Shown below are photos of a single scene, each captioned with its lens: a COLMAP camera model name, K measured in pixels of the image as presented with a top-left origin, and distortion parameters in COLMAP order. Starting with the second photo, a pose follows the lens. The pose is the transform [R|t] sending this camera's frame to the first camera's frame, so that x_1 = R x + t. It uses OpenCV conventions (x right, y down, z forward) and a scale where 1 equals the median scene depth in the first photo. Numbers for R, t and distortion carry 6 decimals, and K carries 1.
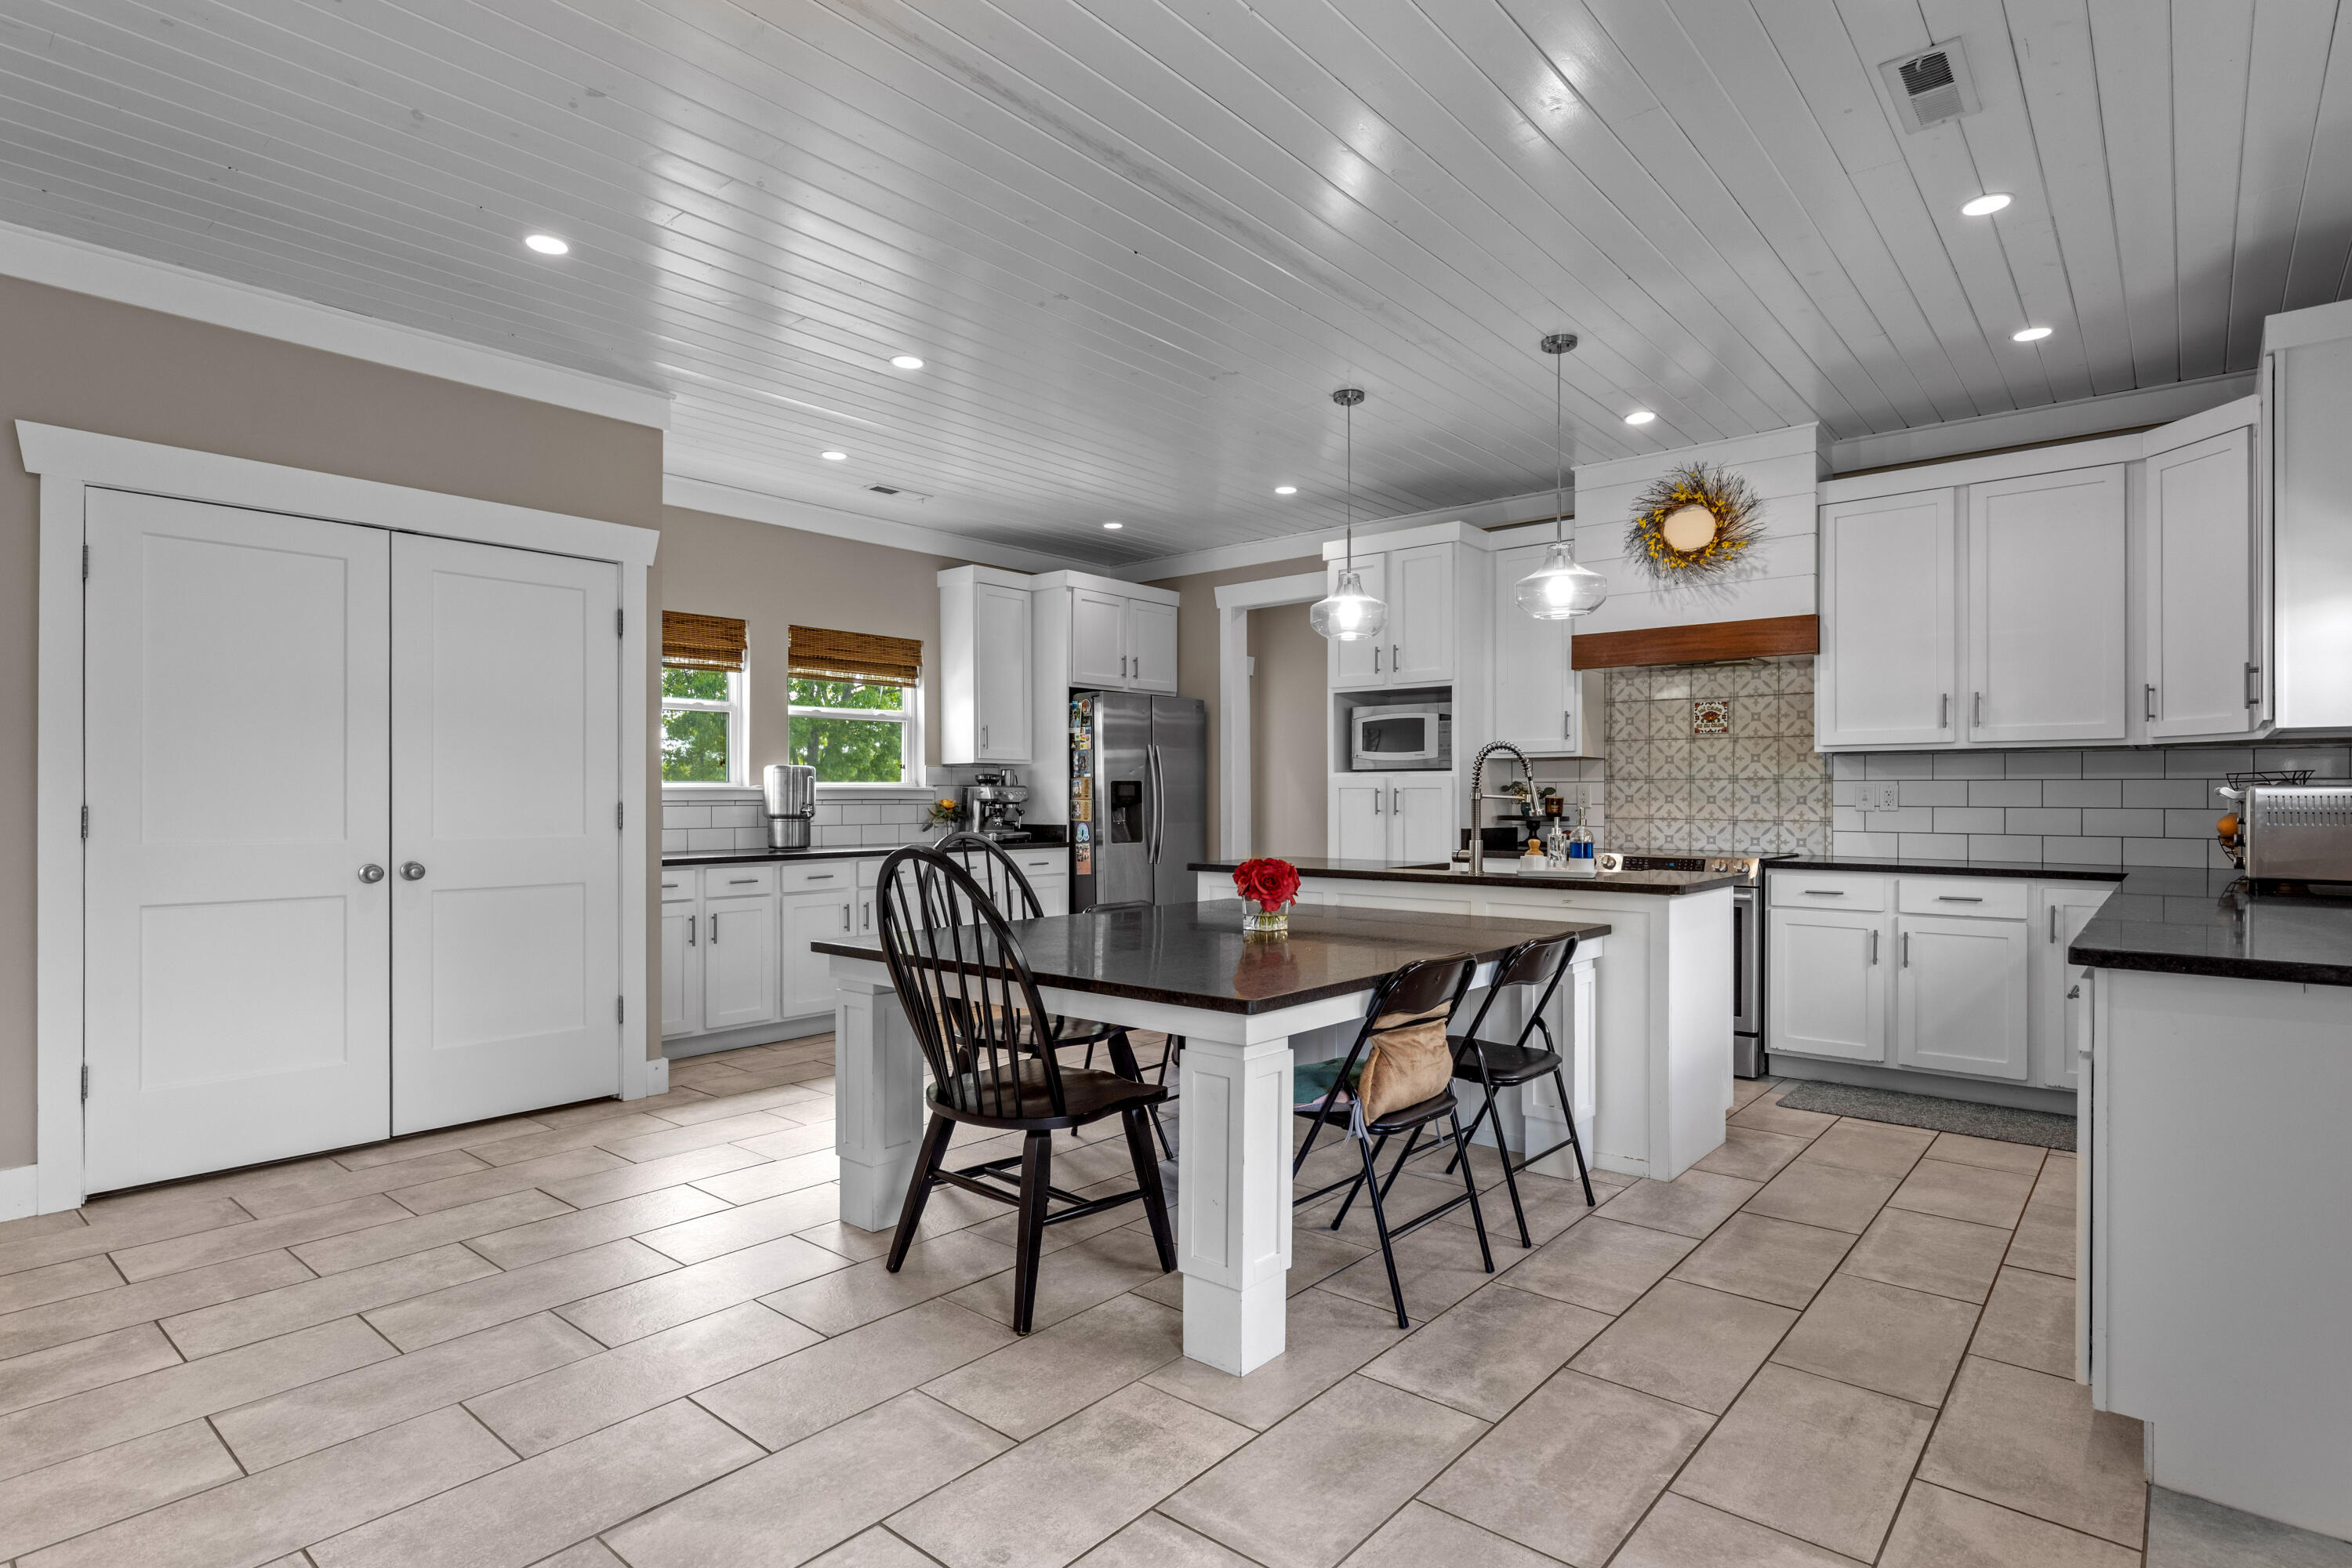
lens RADIAL K [[1179.1, 0, 1175.5], [0, 1179.1, 811.1], [0, 0, 1]] dist [-0.004951, -0.000353]
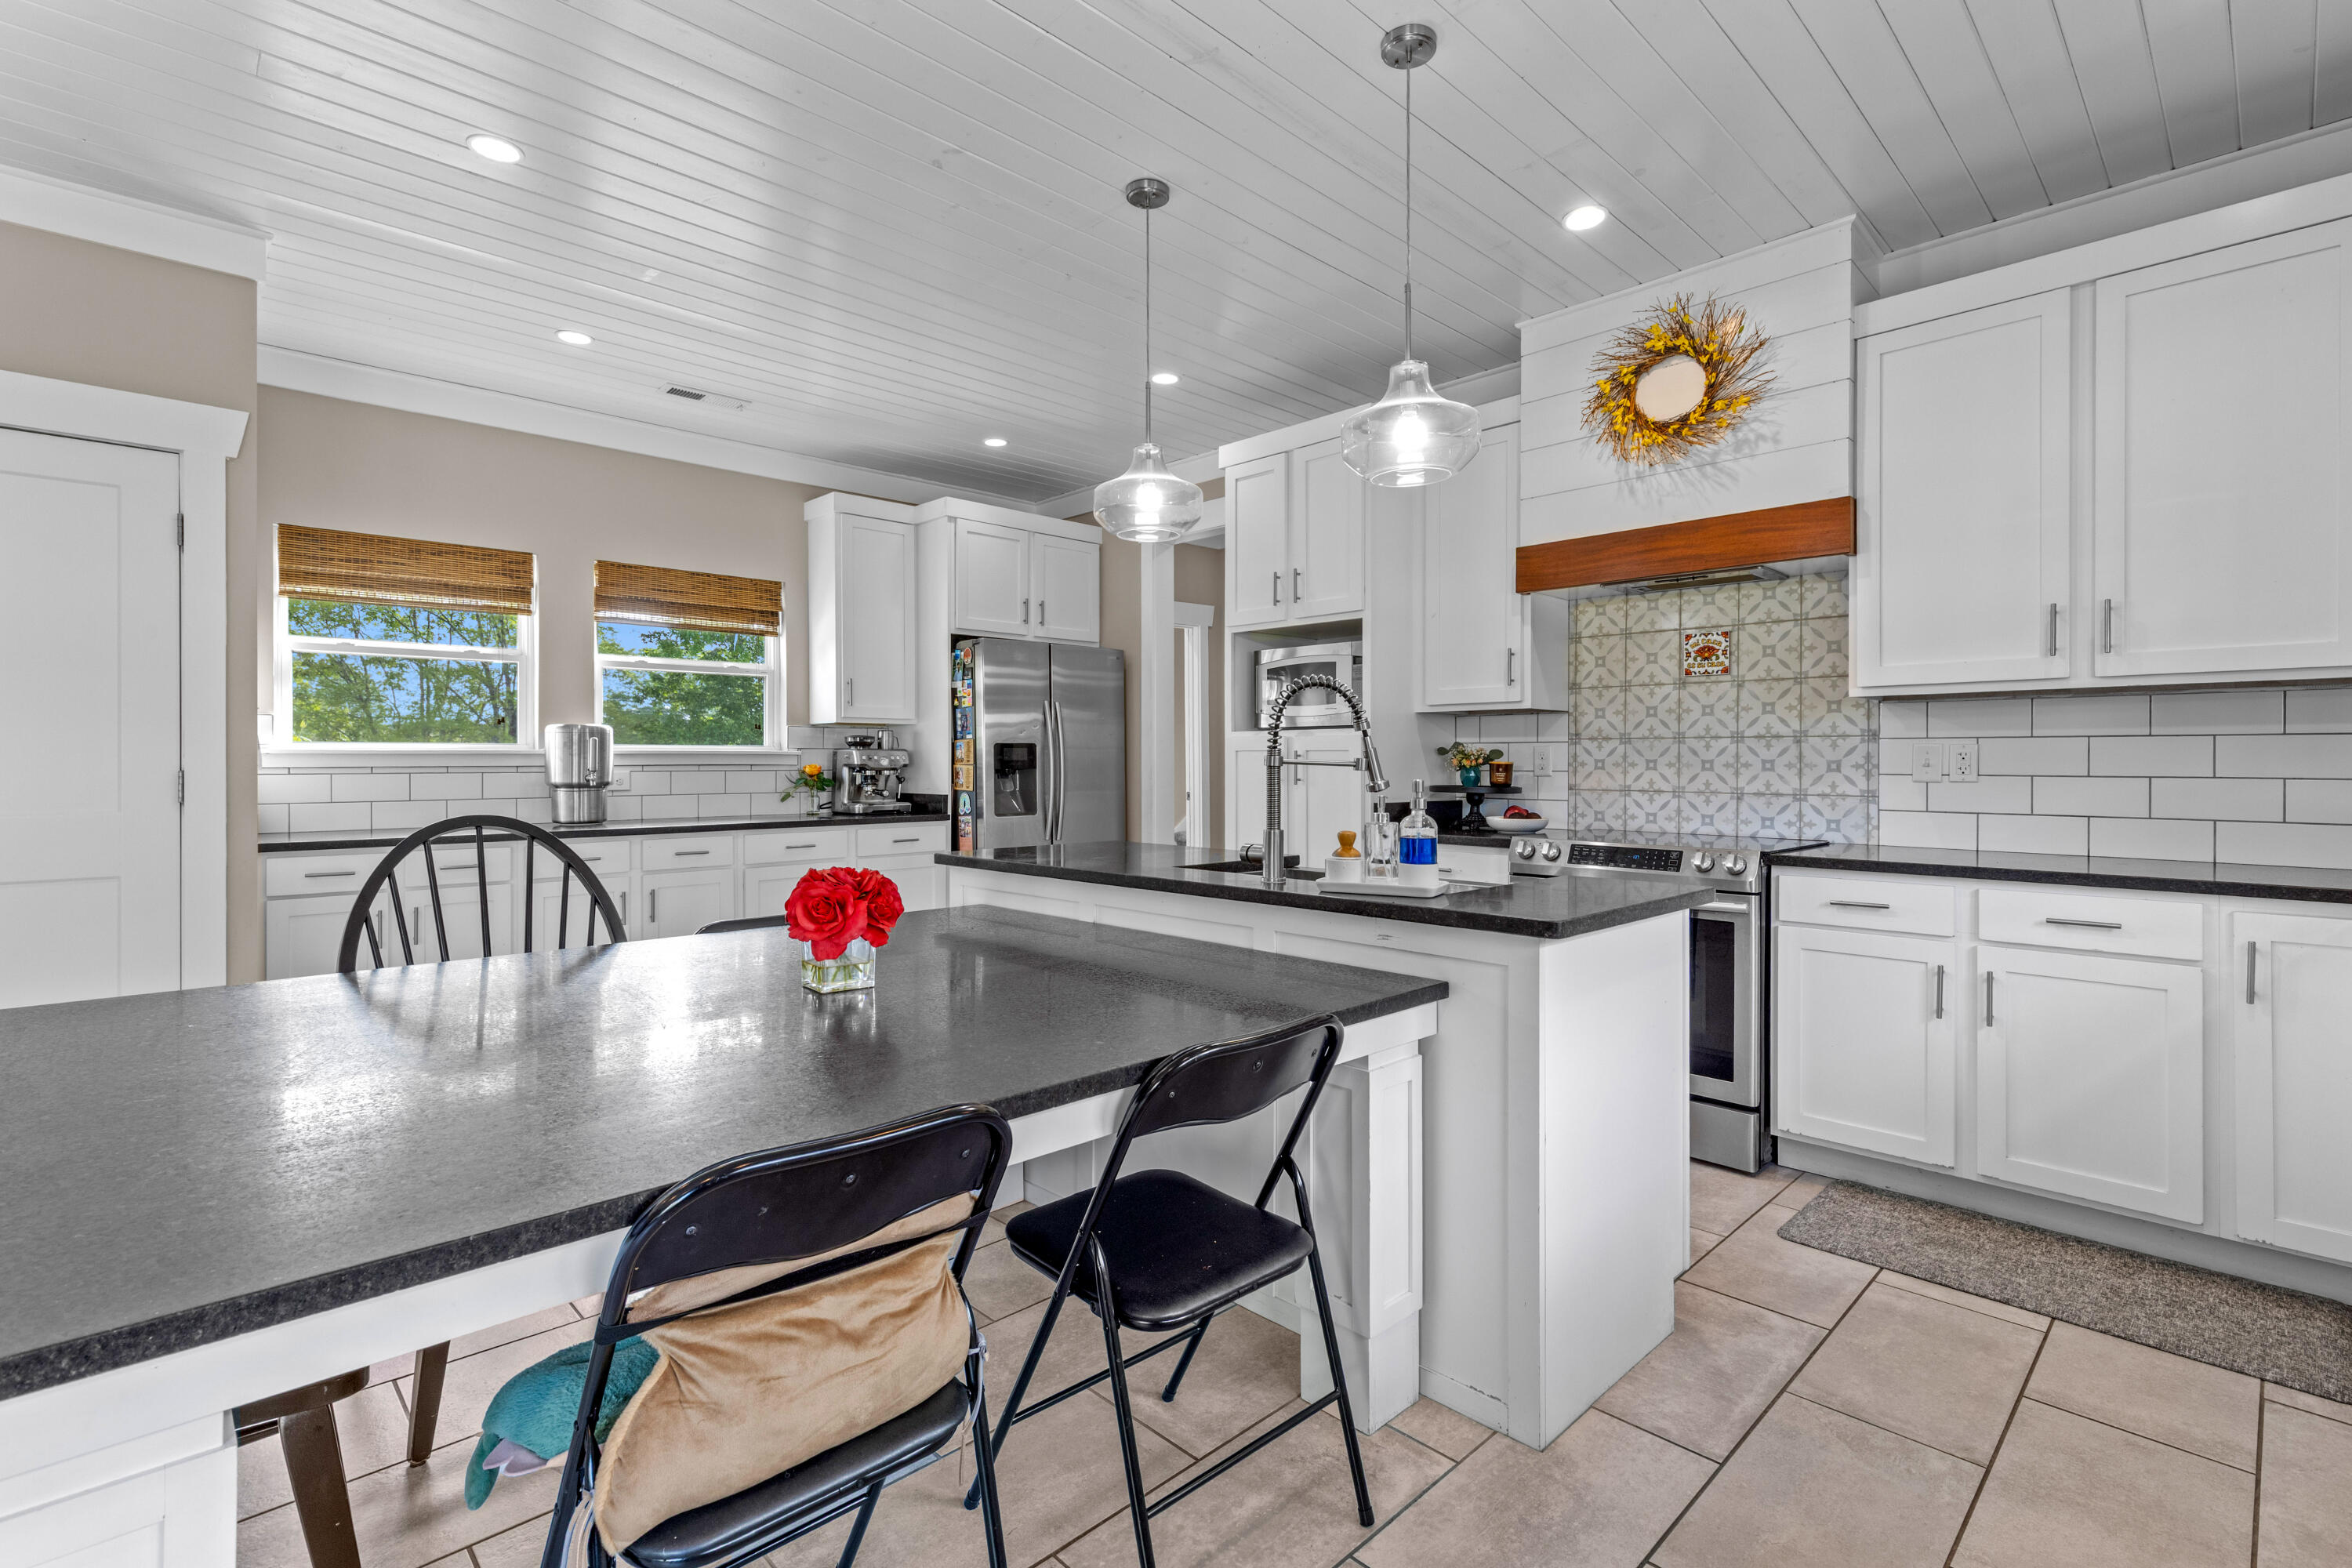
lens RADIAL K [[1081.3, 0, 1176.4], [0, 1081.3, 775.2], [0, 0, 1]] dist [0.003056, 0.000013]
pose [[0.996141, 0.000640, -0.087767, 0.185180], [-0.000602, 1.000000, 0.000456, -0.003709], [0.087767, -0.000401, 0.996141, 0.299457]]
